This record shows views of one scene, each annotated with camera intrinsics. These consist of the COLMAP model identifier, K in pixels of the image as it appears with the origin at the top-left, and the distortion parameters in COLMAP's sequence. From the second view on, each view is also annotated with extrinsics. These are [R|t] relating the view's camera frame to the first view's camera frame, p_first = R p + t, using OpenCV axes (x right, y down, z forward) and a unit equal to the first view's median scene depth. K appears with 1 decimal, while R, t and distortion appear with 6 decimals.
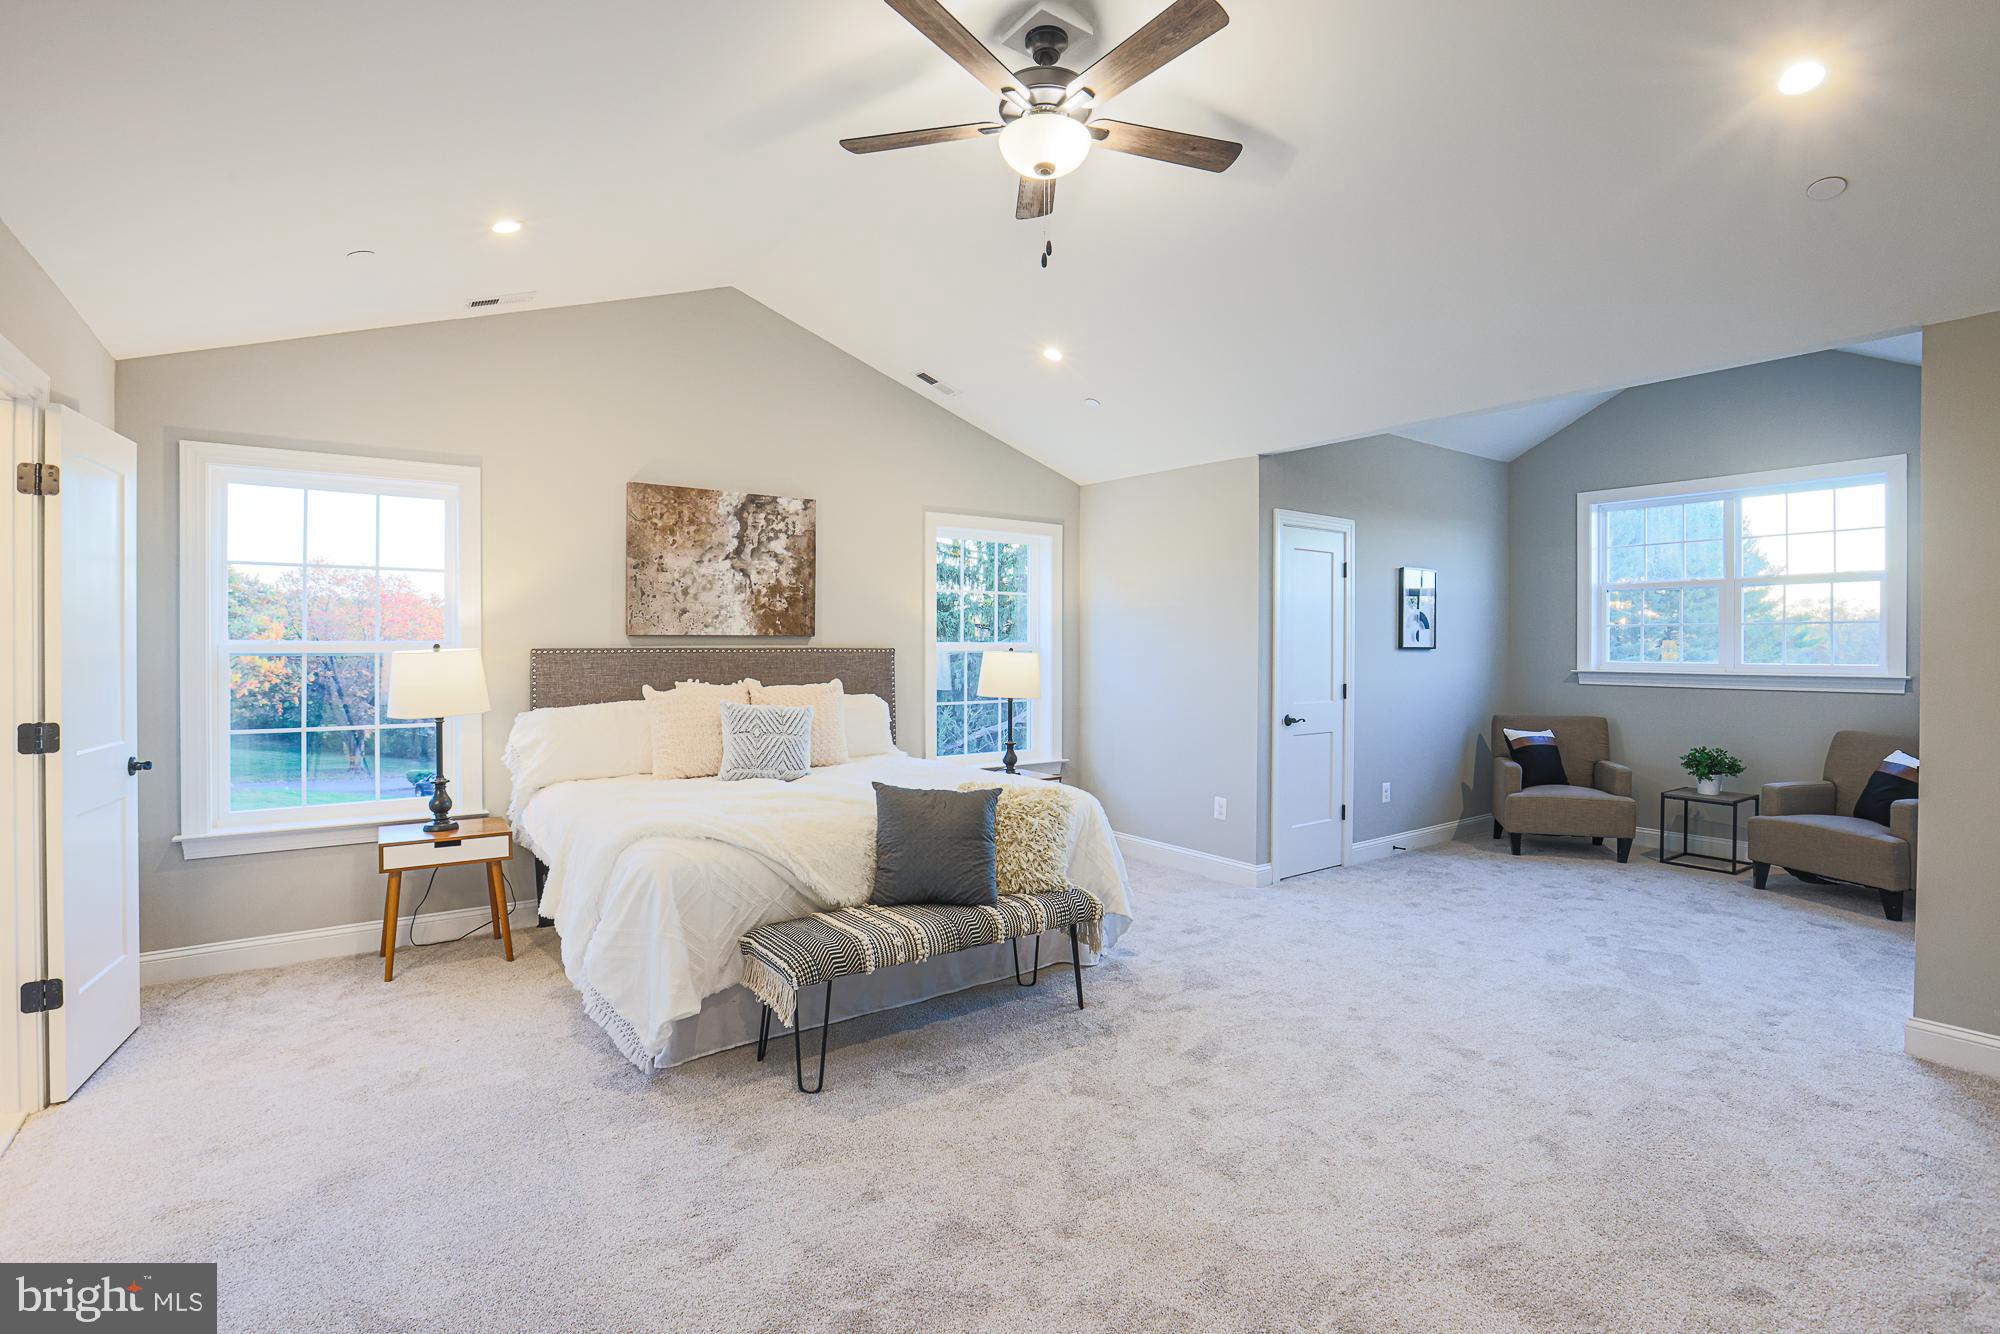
lens RADIAL K [[912.5, 0, 1000.0], [0, 912.5, 667.0], [0, 0, 1]] dist [-0.058683, 0.023391]
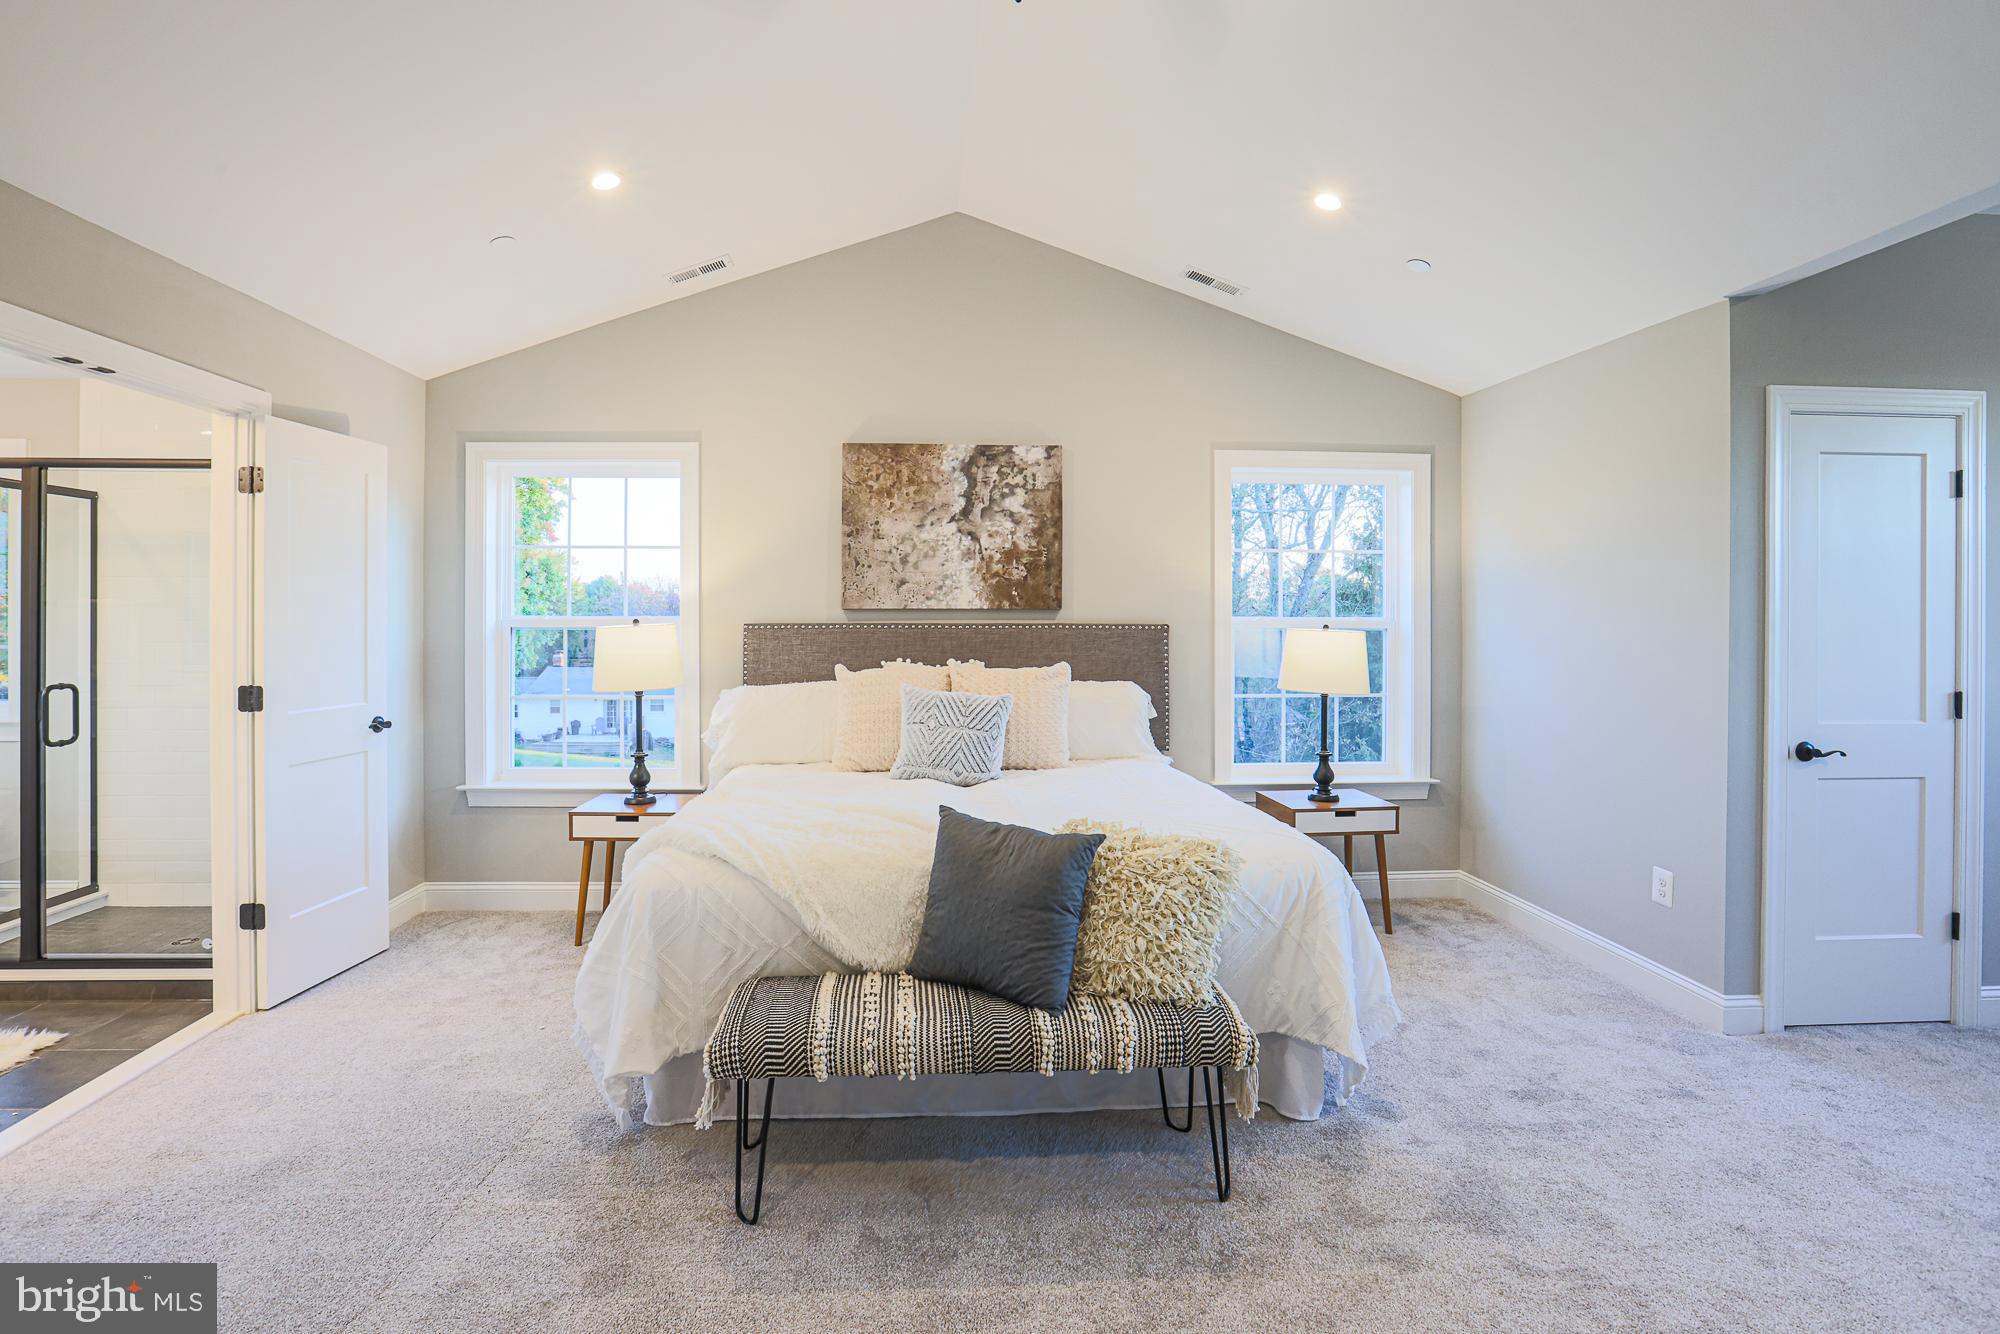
lens RADIAL K [[917.8, 0, 998.7], [0, 917.8, 625.6], [0, 0, 1]] dist [-0.057865, 0.023600]
pose [[0.843782, 0.003407, -0.536675, 0.216806], [-0.013019, 0.999816, -0.014123, -0.006906], [0.536528, 0.018904, 0.843671, 0.287011]]
